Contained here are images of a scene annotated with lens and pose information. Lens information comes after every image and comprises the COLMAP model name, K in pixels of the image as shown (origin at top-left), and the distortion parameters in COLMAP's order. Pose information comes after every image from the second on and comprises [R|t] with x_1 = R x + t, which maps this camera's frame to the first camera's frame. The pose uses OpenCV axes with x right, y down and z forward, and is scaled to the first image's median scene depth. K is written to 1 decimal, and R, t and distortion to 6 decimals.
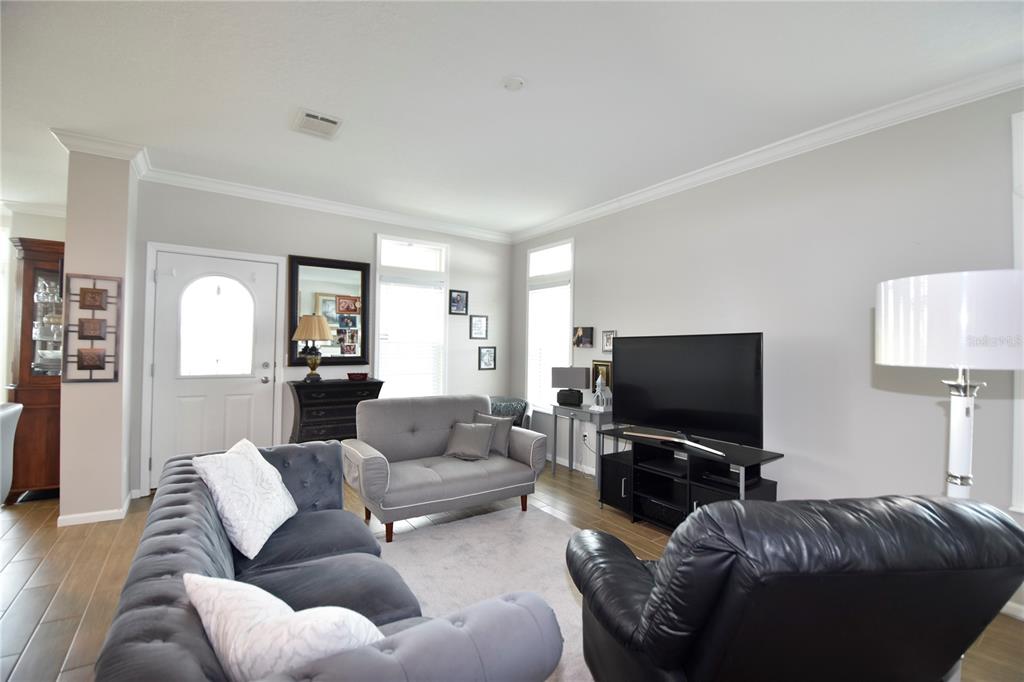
lens RADIAL K [[448.4, 0, 516.4], [0, 448.4, 342.1], [0, 0, 1]] dist [0.005147, -0.014704]
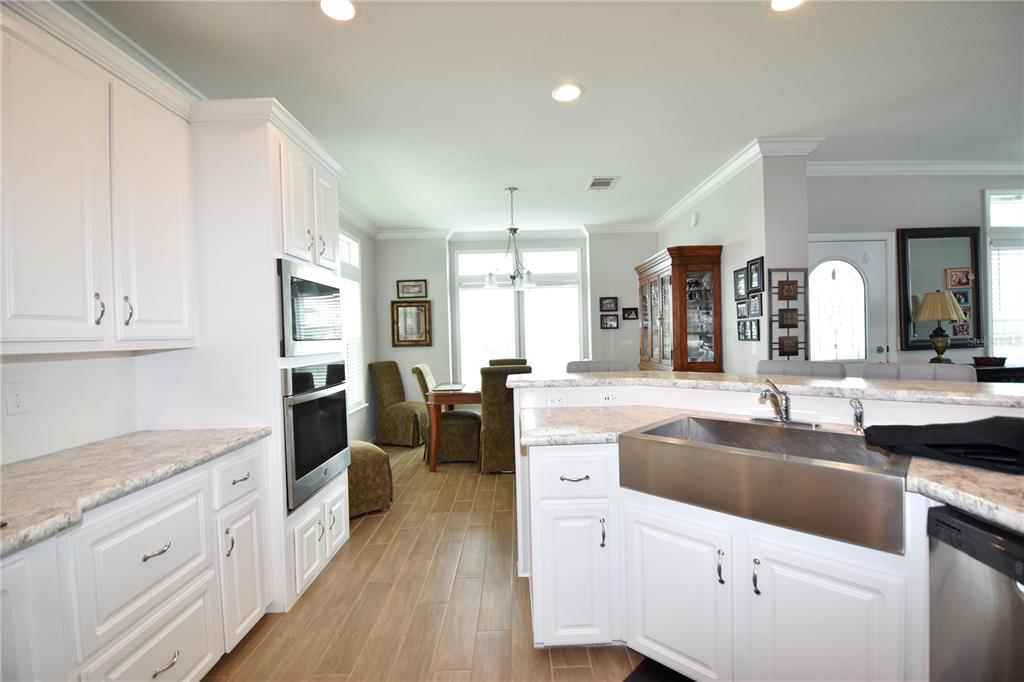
lens RADIAL K [[448.4, 0, 517.5], [0, 448.4, 341.0], [0, 0, 1]] dist [0.005147, -0.014704]
pose [[0.819820, -0.033147, -0.571661, -0.847766], [0.046001, 0.998909, 0.008049, -0.012488], [0.570771, -0.032895, 0.820450, -0.263938]]
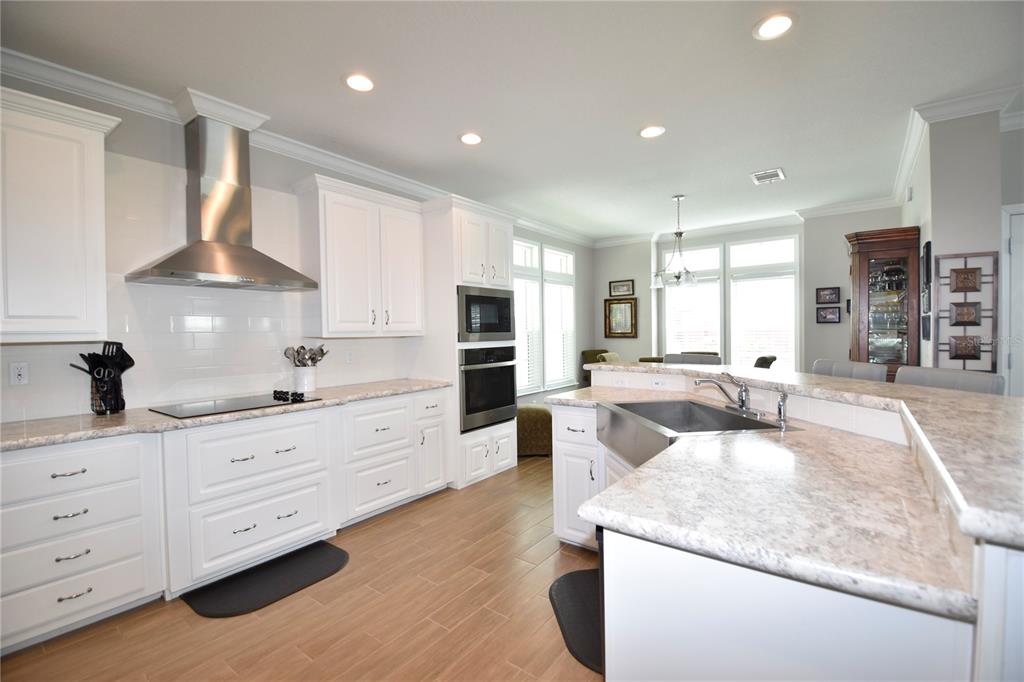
lens RADIAL K [[448.4, 0, 519.0], [0, 448.4, 339.7], [0, 0, 1]] dist [0.005147, -0.014704]
pose [[0.306982, -0.006282, -0.951695, -0.370571], [0.027869, 0.999609, 0.002391, -0.004430], [0.951307, -0.027256, 0.307037, -0.121688]]
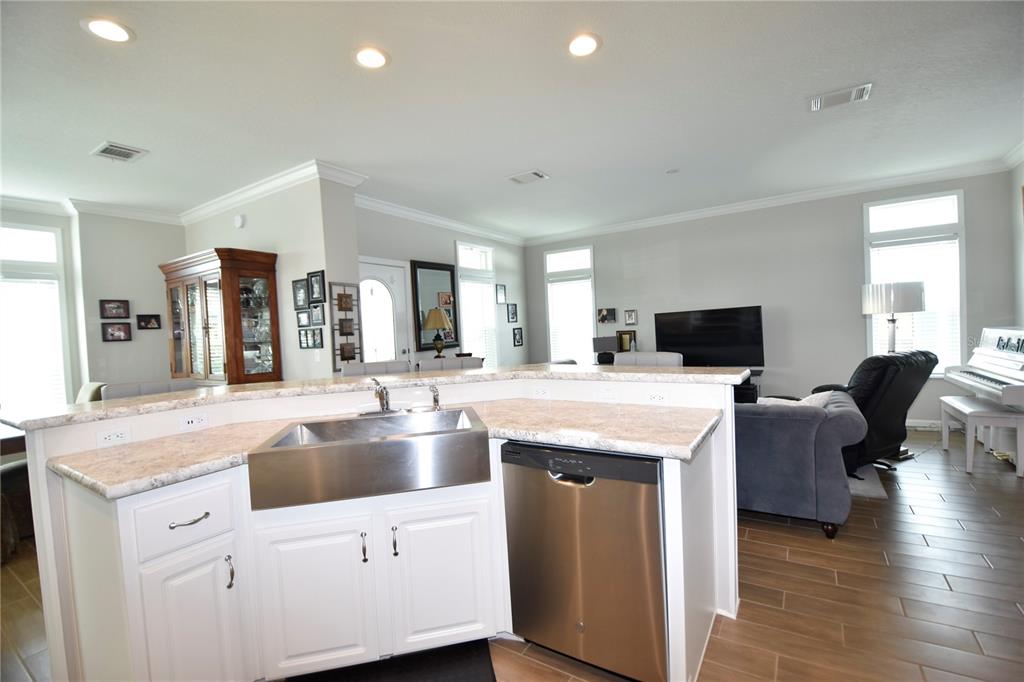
lens RADIAL K [[448.4, 0, 519.6], [0, 448.4, 341.0], [0, 0, 1]] dist [0.005147, -0.014704]
pose [[0.921080, -0.073408, 0.382390, -0.962341], [0.061137, 0.997152, 0.044161, -0.015904], [-0.384543, -0.017298, 0.922945, -0.314715]]
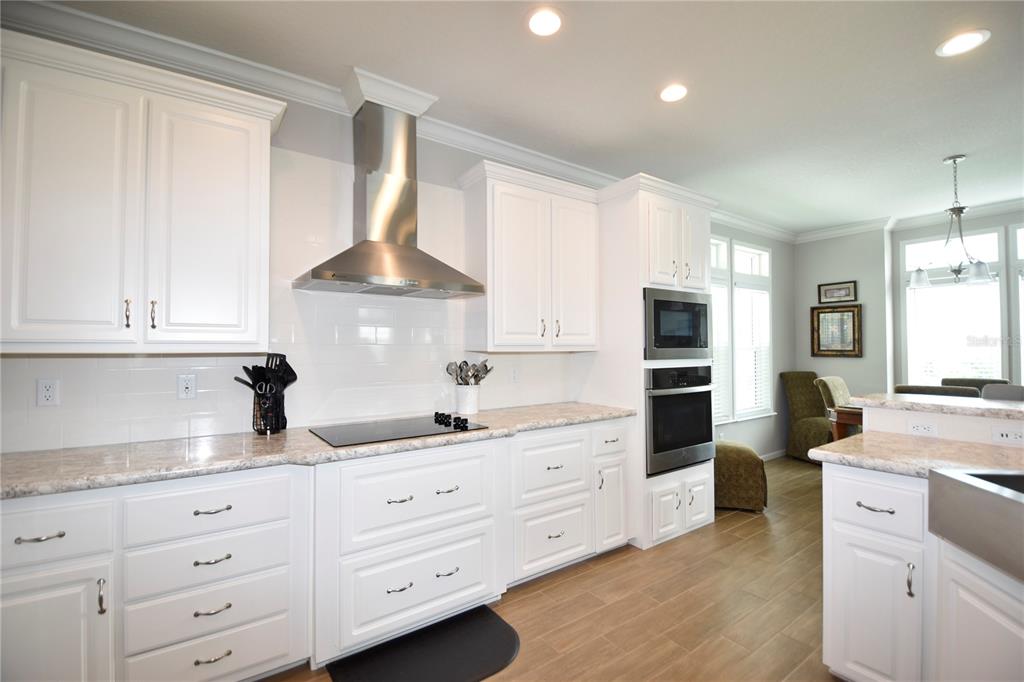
lens RADIAL K [[448.4, 0, 516.9], [0, 448.4, 339.3], [0, 0, 1]] dist [0.005147, -0.014704]
pose [[-0.000652, -0.038139, -0.999272, -0.608336], [0.011242, 0.999209, -0.038144, -0.009525], [0.999937, -0.011259, -0.000223, -0.174623]]
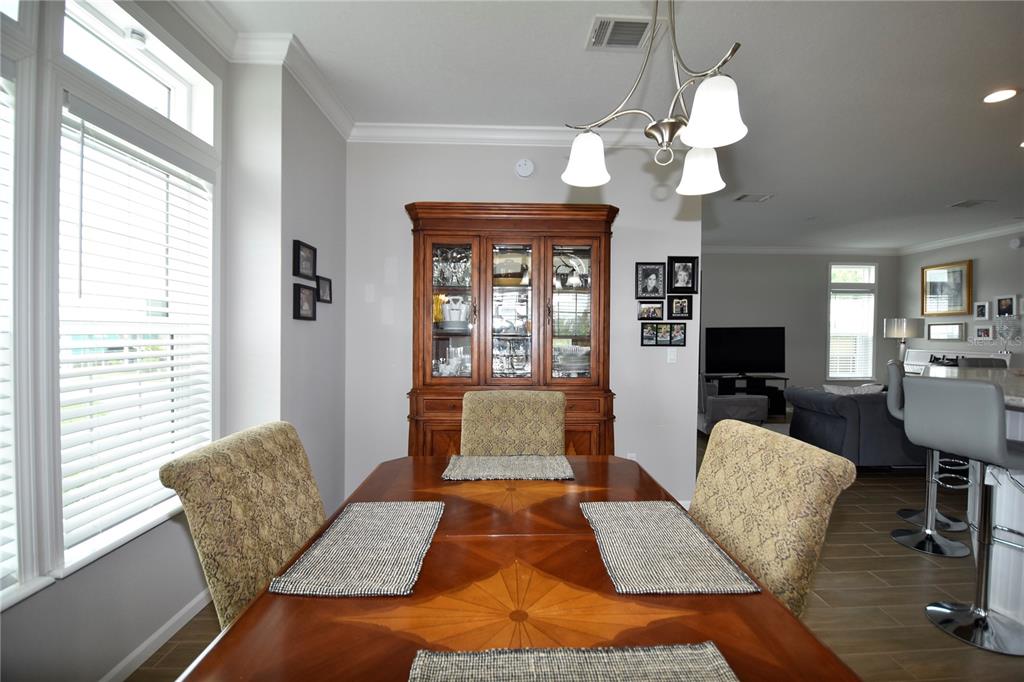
lens RADIAL K [[448.4, 0, 516.2], [0, 448.4, 339.5], [0, 0, 1]] dist [0.005147, -0.014704]
pose [[0.566729, -0.020759, 0.823642, -2.037423], [-0.001733, 0.999650, 0.026388, -0.017741], [-0.823902, -0.016382, 0.566495, 0.714301]]
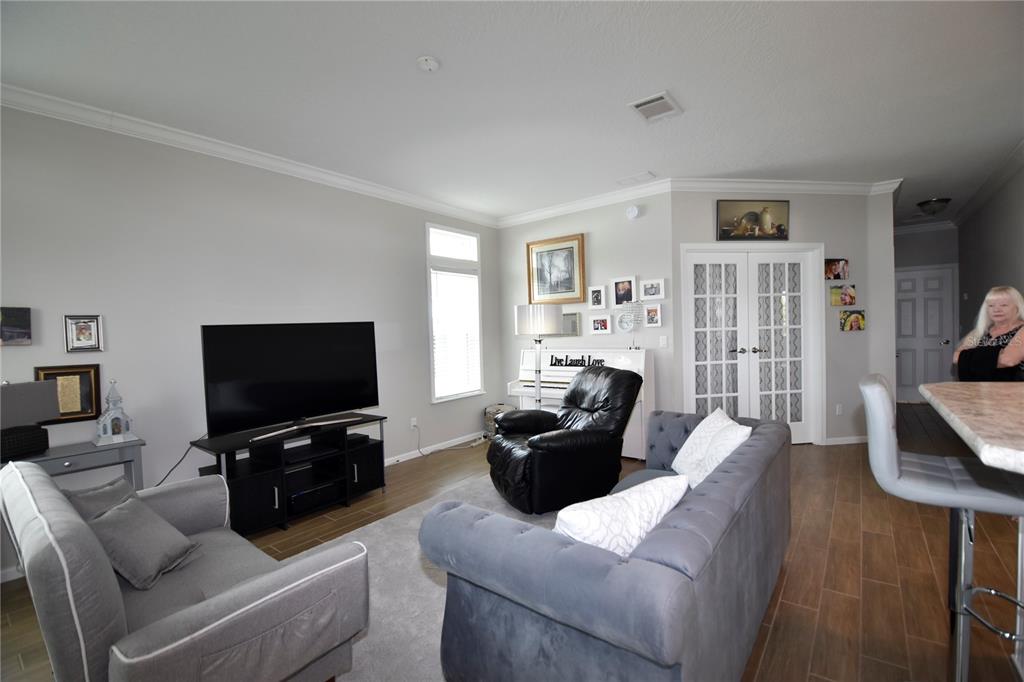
lens RADIAL K [[448.4, 0, 512.6], [0, 448.4, 334.4], [0, 0, 1]] dist [0.005147, -0.014704]
pose [[-0.290503, -0.004686, 0.956862, -0.700109], [0.023001, 0.999665, 0.011879, 0.008416], [-0.956597, 0.025460, -0.290298, 0.873836]]
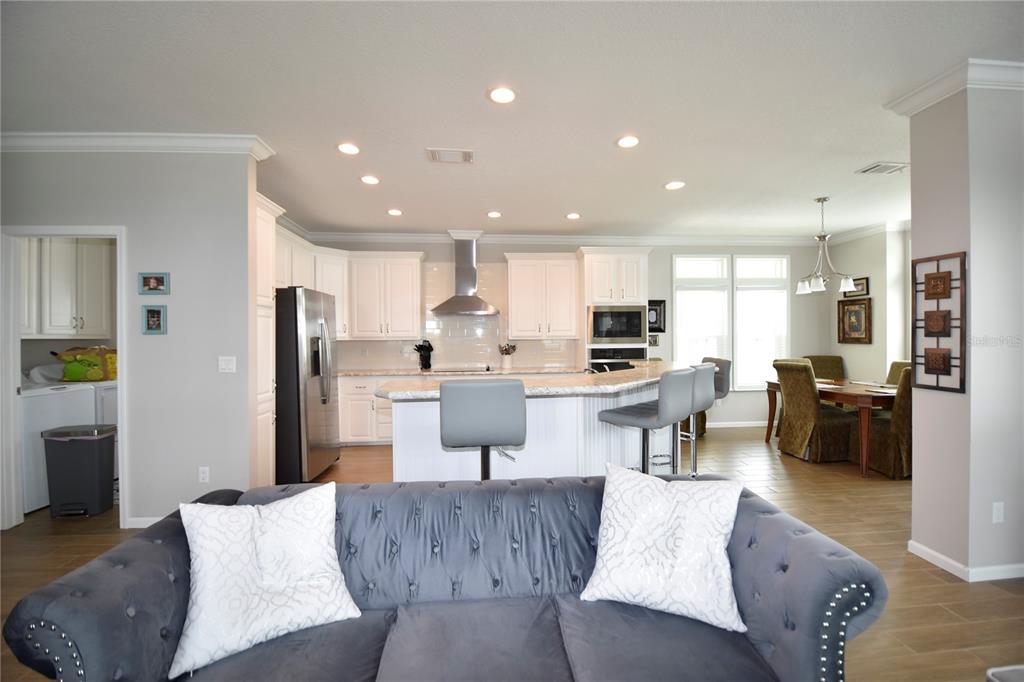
lens RADIAL K [[448.4, 0, 515.7], [0, 448.4, 338.1], [0, 0, 1]] dist [0.005147, -0.014704]
pose [[-0.517342, -0.010575, -0.855713, 0.116921], [0.005951, 0.999855, -0.015954, 0.004942], [0.855758, -0.013346, -0.517204, 0.744723]]
